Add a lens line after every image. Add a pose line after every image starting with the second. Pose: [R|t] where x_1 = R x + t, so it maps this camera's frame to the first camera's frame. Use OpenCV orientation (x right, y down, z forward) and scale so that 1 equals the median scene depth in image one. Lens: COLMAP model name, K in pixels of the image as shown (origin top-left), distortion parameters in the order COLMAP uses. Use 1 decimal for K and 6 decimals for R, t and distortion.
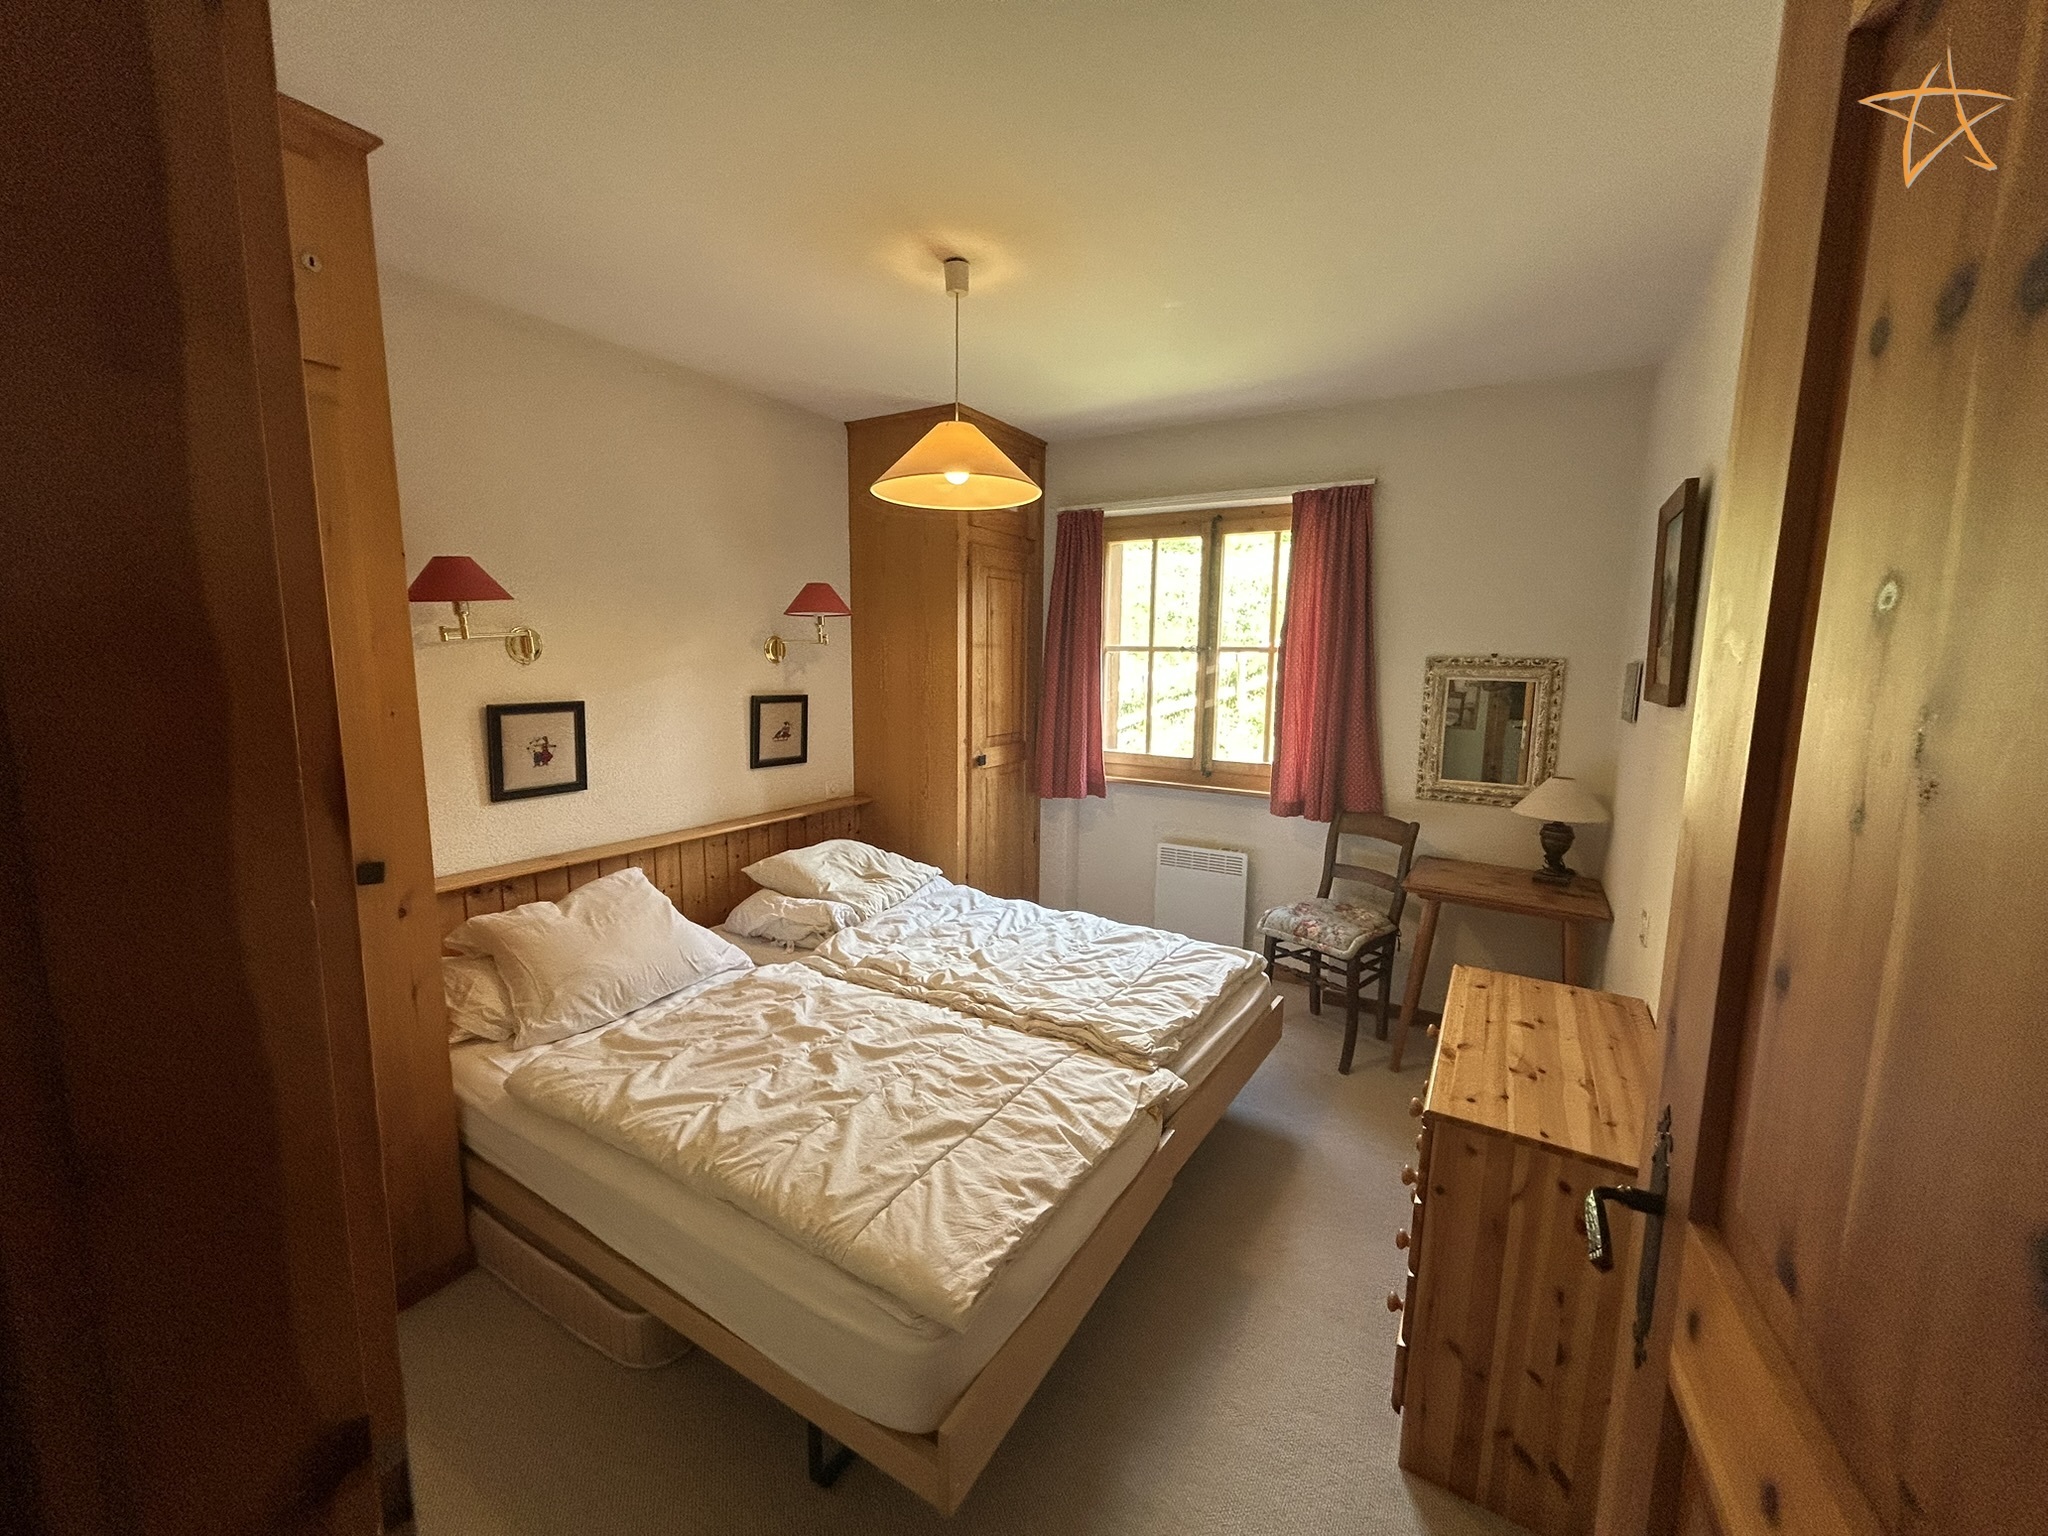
lens RADIAL K [[819.8, 0, 1016.0], [0, 819.8, 769.4], [0, 0, 1]] dist [-0.002518, 0.001611]
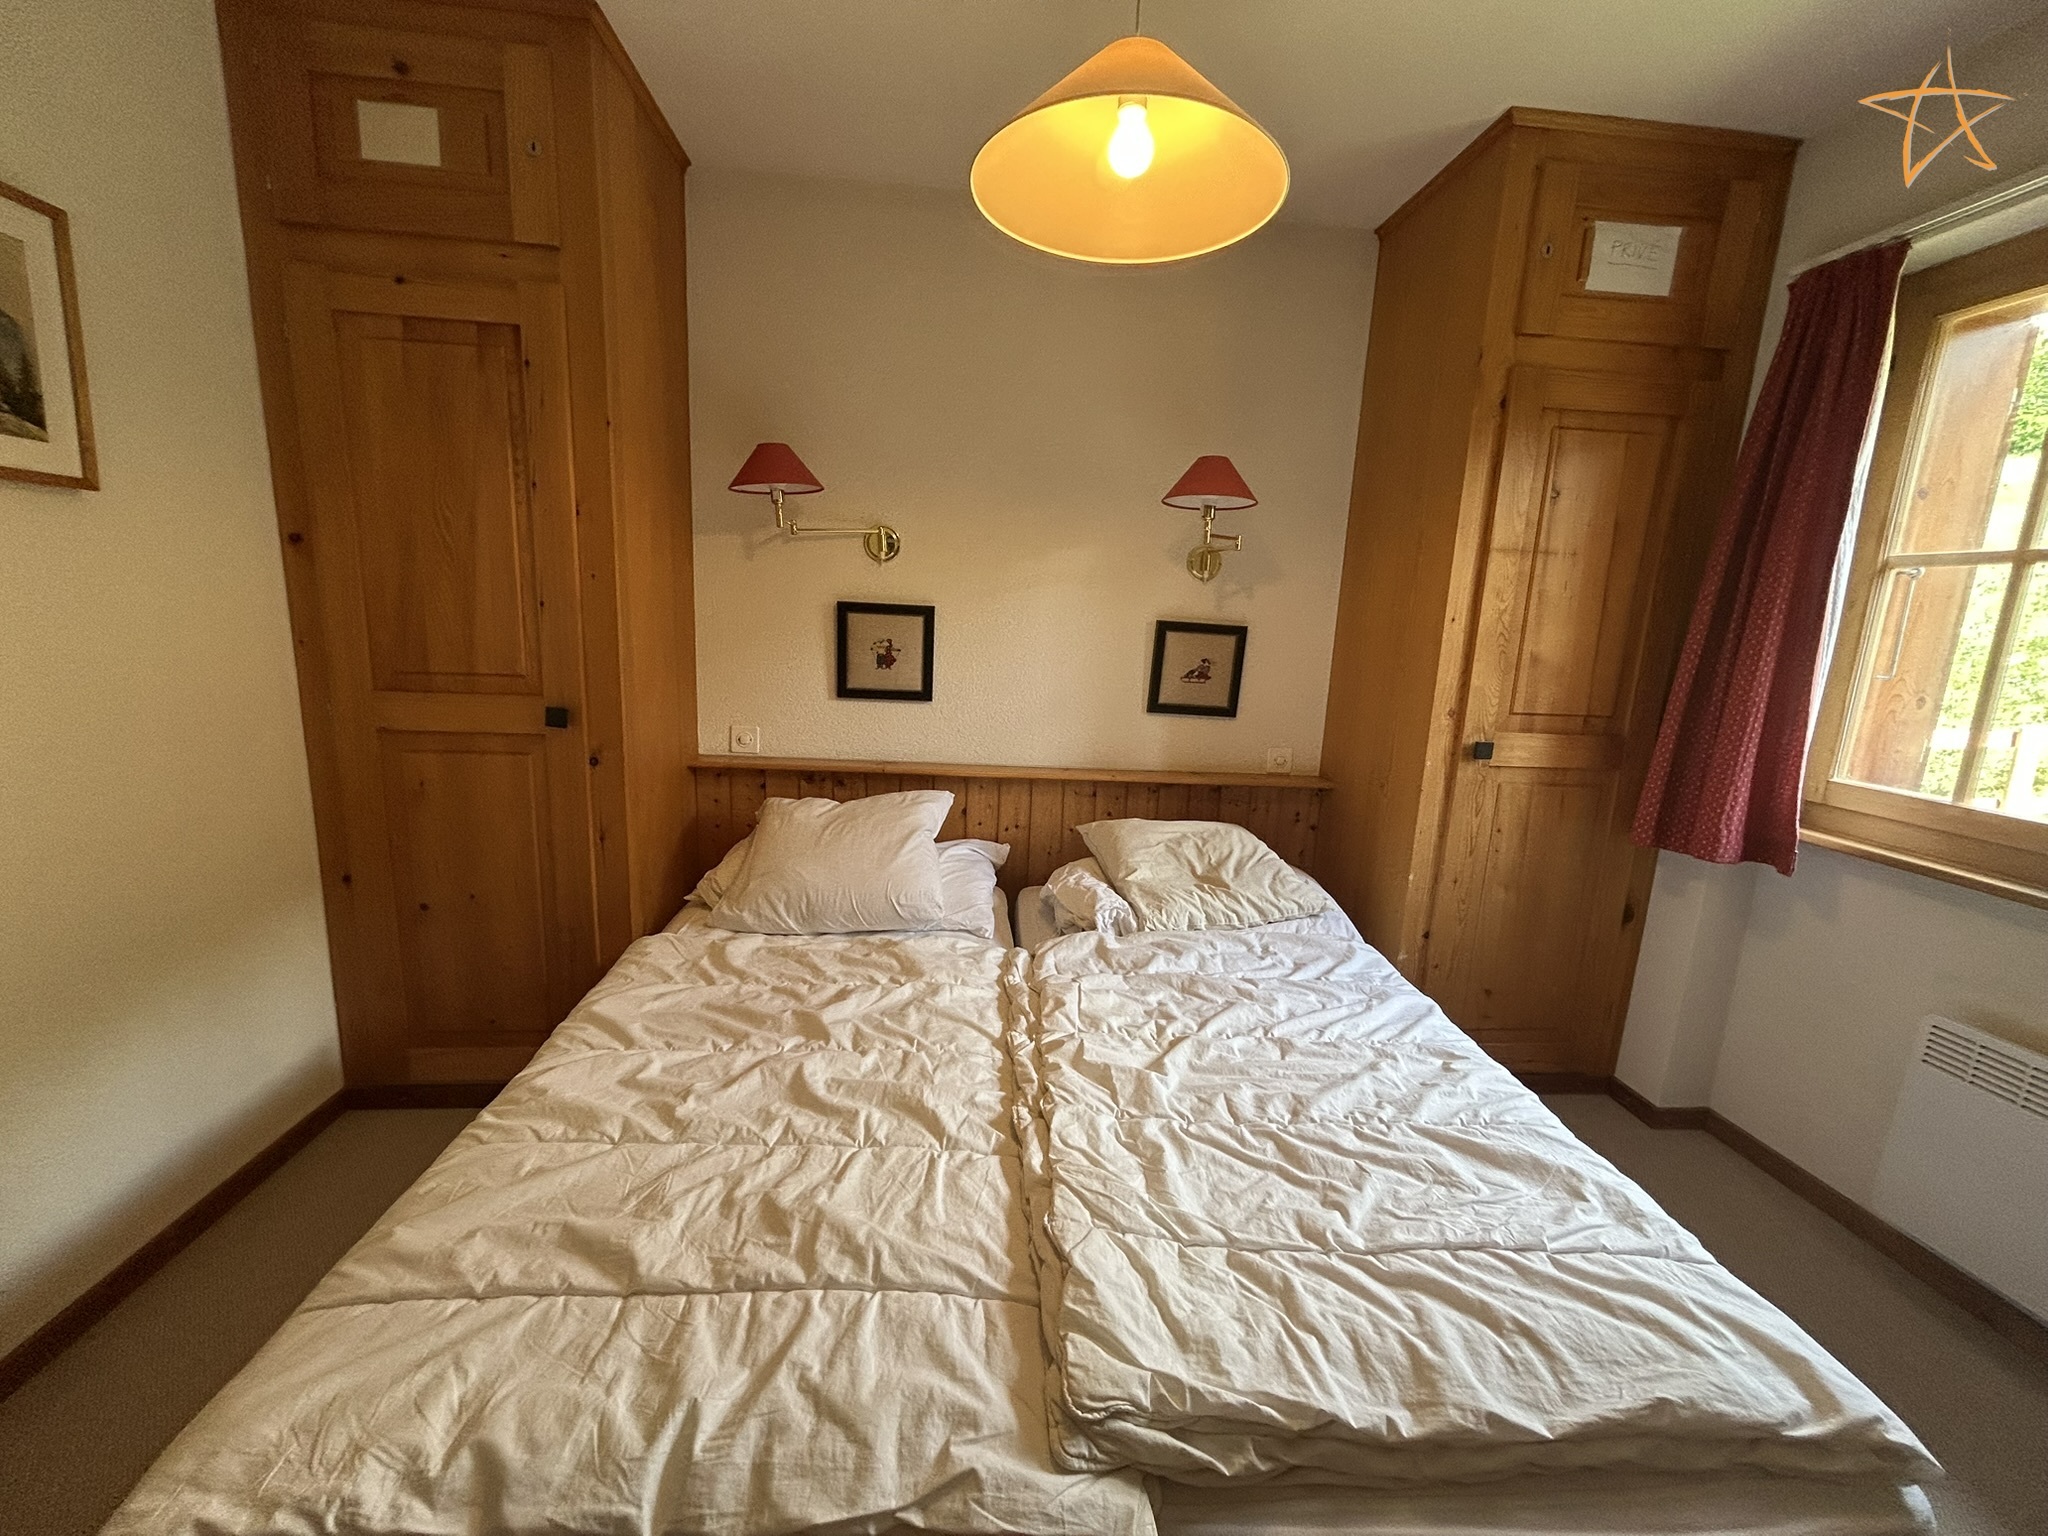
lens RADIAL K [[819.8, 0, 1019.1], [0, 819.8, 766.4], [0, 0, 1]] dist [-0.002518, 0.001611]
pose [[0.595100, 0.168555, -0.785777, 0.301149], [-0.152448, 0.983682, 0.095553, -0.007299], [0.789060, 0.062926, 0.611084, 0.516491]]
